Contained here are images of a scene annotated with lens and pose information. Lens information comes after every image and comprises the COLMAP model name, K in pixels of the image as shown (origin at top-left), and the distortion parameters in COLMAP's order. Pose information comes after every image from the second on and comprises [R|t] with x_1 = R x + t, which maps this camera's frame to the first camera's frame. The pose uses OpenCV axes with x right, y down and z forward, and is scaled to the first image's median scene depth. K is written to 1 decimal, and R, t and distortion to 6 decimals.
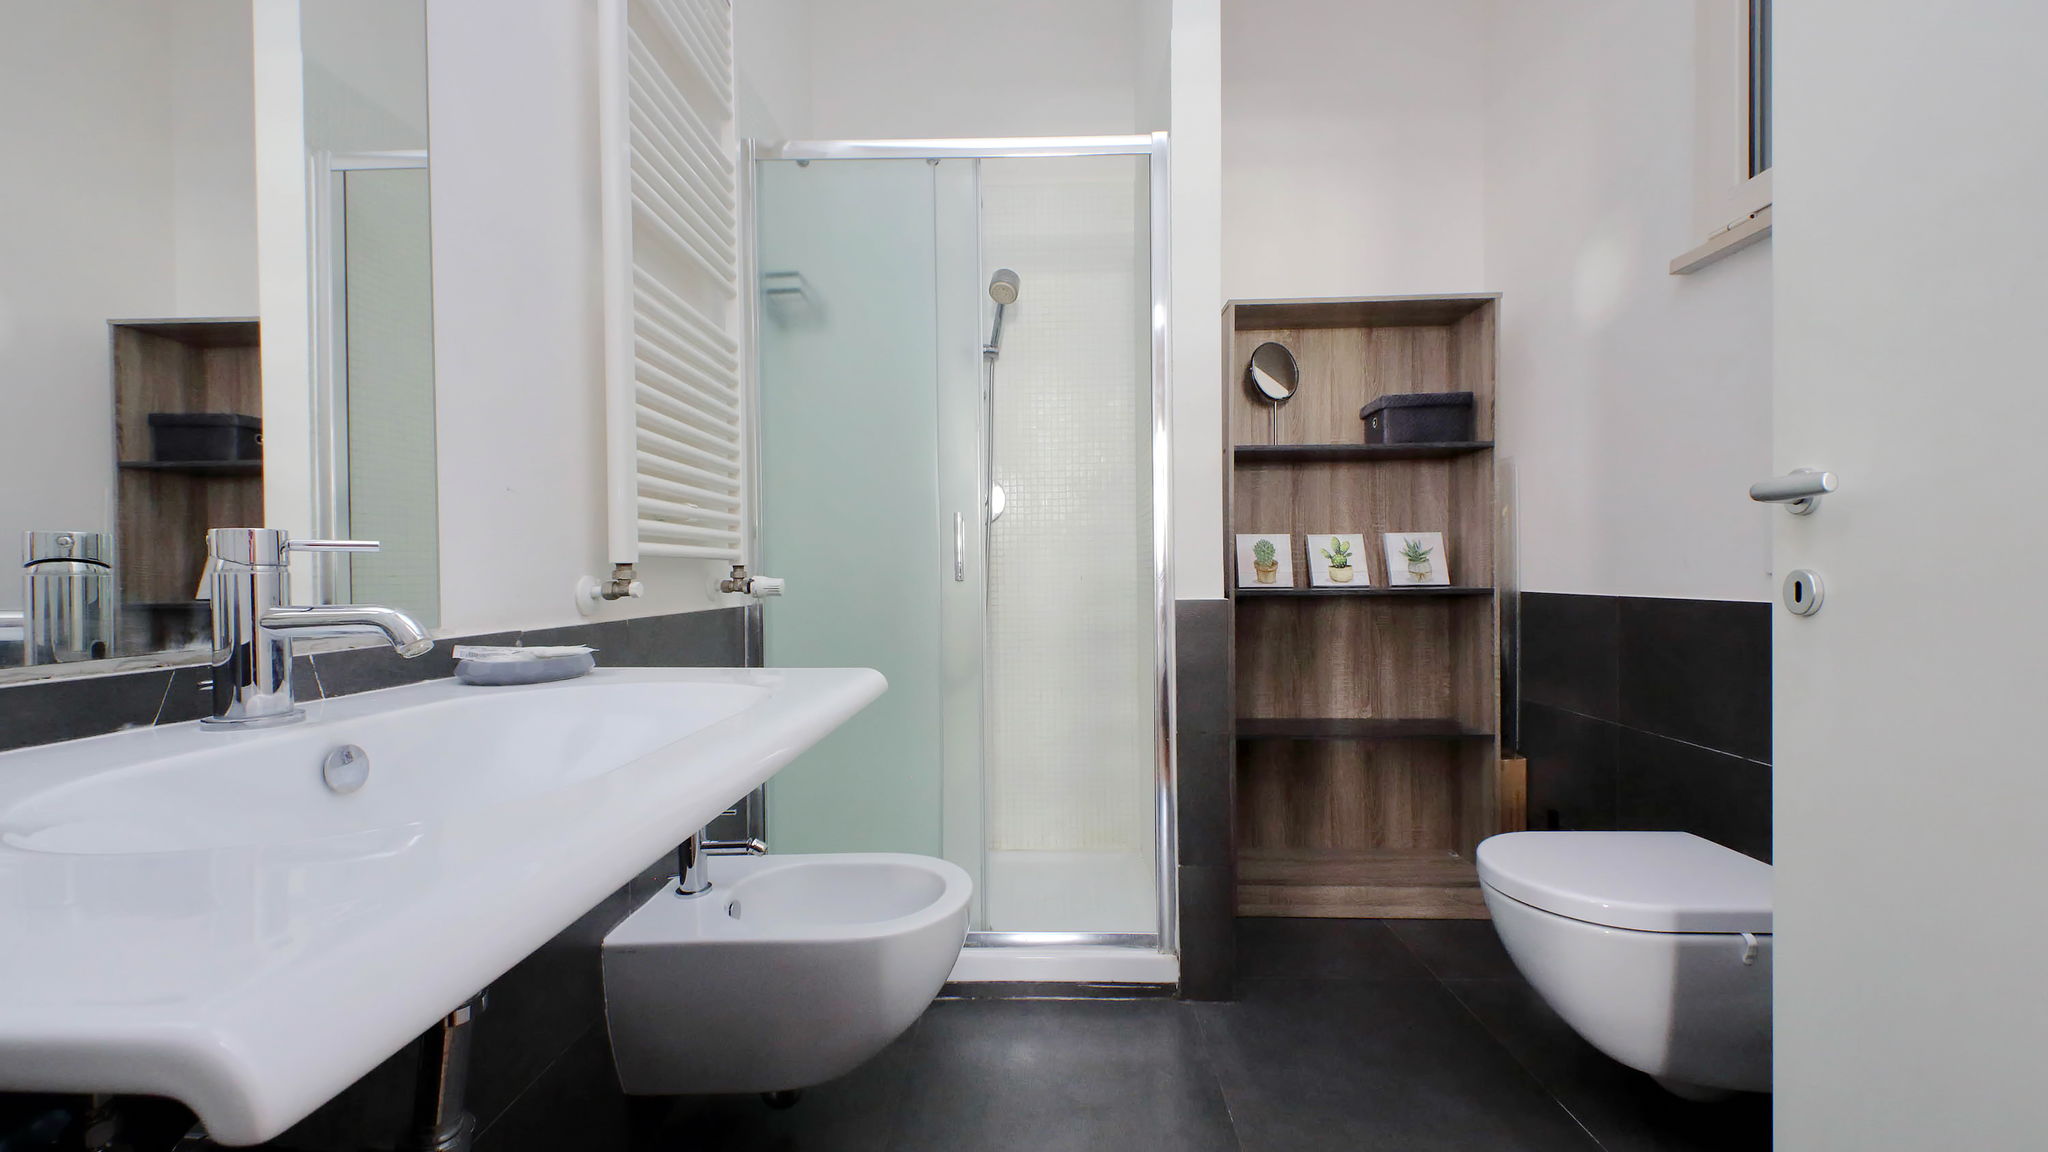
lens RADIAL K [[776.2, 0, 1018.1], [0, 776.2, 575.1], [0, 0, 1]] dist [0.020458, -0.006949]
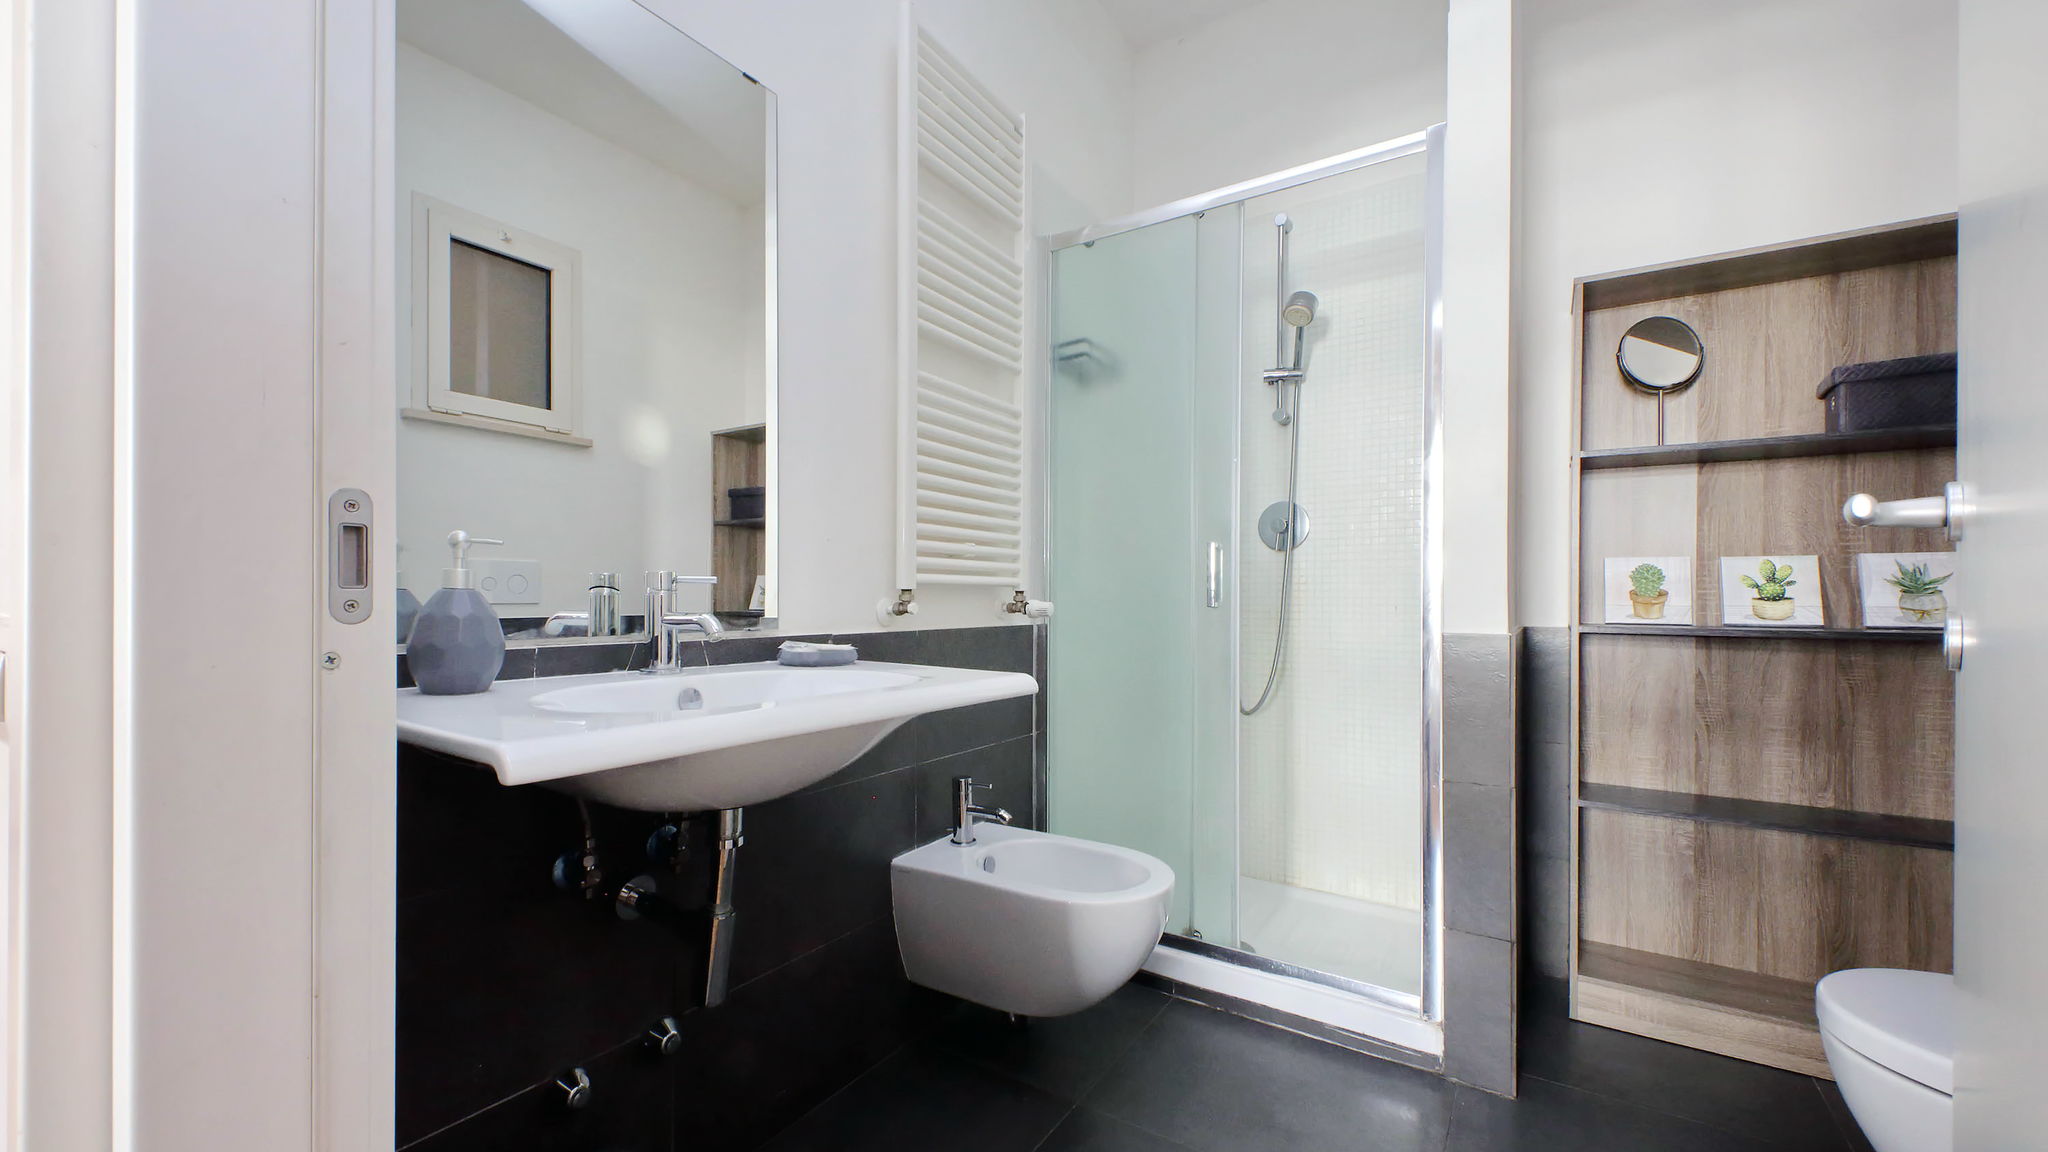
lens RADIAL K [[776.2, 0, 978.8], [0, 776.2, 587.6], [0, 0, 1]] dist [0.020458, -0.006949]
pose [[0.847417, 0.007144, -0.530879, 0.200837], [-0.014563, 0.999846, -0.009792, -0.003935], [0.530728, 0.016029, 0.847391, -0.058674]]
